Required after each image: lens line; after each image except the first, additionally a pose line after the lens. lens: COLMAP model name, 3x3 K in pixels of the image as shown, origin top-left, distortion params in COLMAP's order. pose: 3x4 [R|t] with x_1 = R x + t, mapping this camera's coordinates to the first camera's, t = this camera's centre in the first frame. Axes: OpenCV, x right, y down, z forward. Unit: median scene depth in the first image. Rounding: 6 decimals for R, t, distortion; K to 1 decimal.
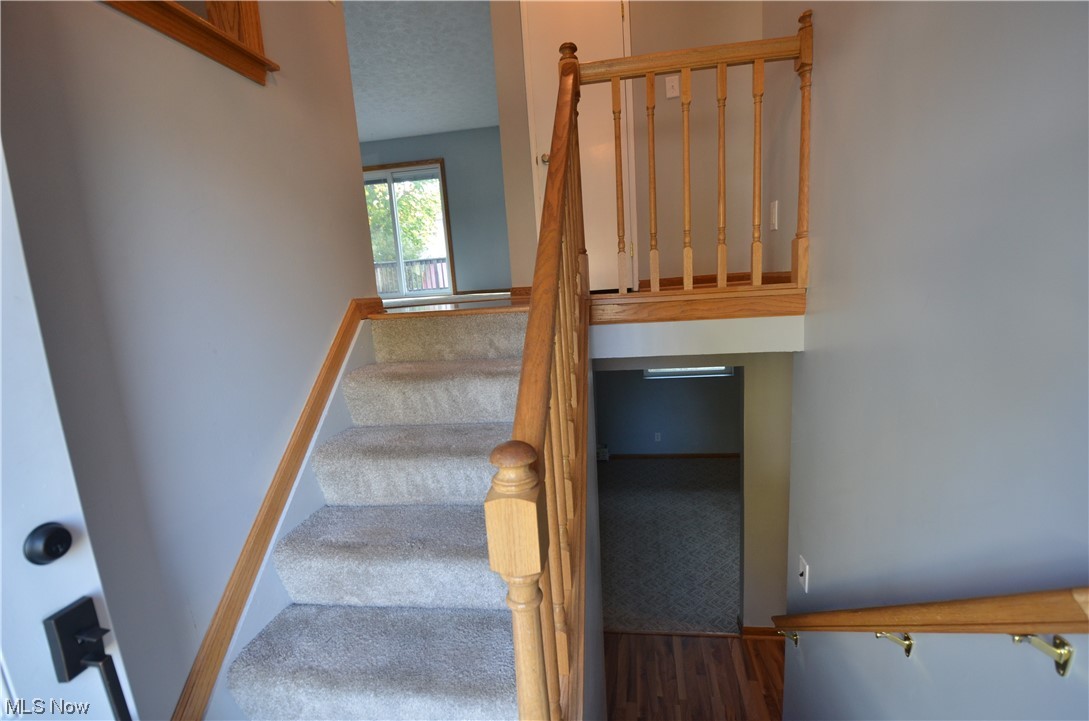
lens RADIAL K [[487.8, 0, 545.4], [0, 487.8, 370.1], [0, 0, 1]] dist [0.001807, -0.014060]
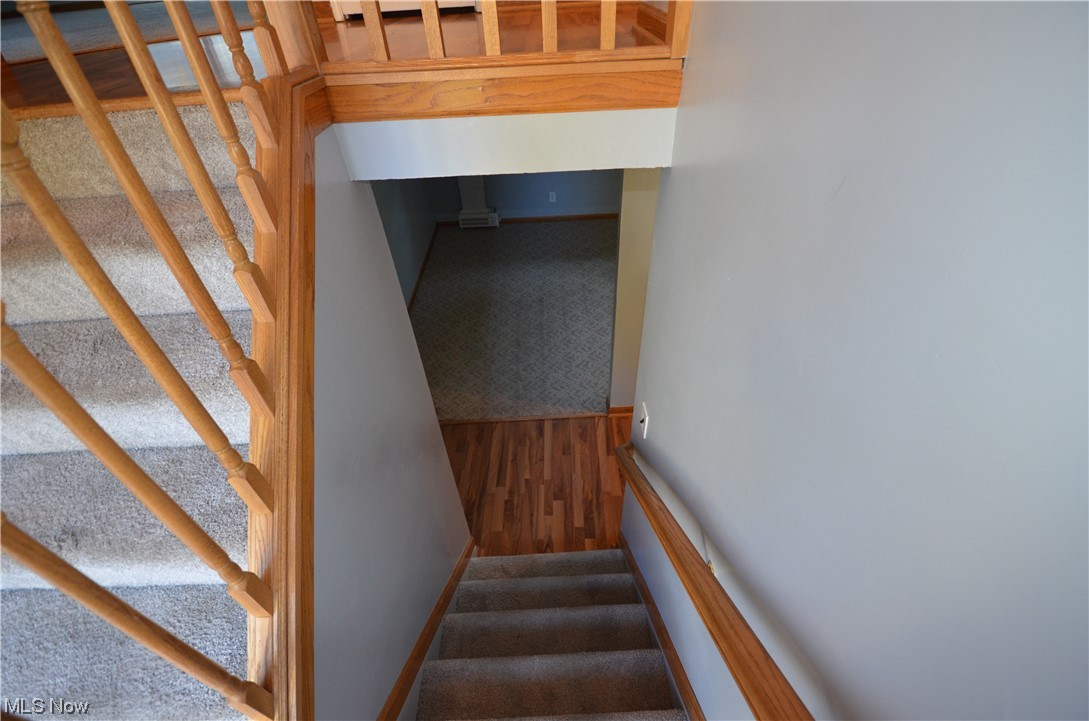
lens RADIAL K [[481.0, 0, 546.7], [0, 481.0, 383.1], [0, 0, 1]] dist [0.000925, -0.012506]
pose [[0.985470, -0.092656, 0.142349, 0.142799], [0.004548, 0.852192, 0.523210, -0.078982], [-0.169787, -0.514961, 0.840231, 0.190196]]
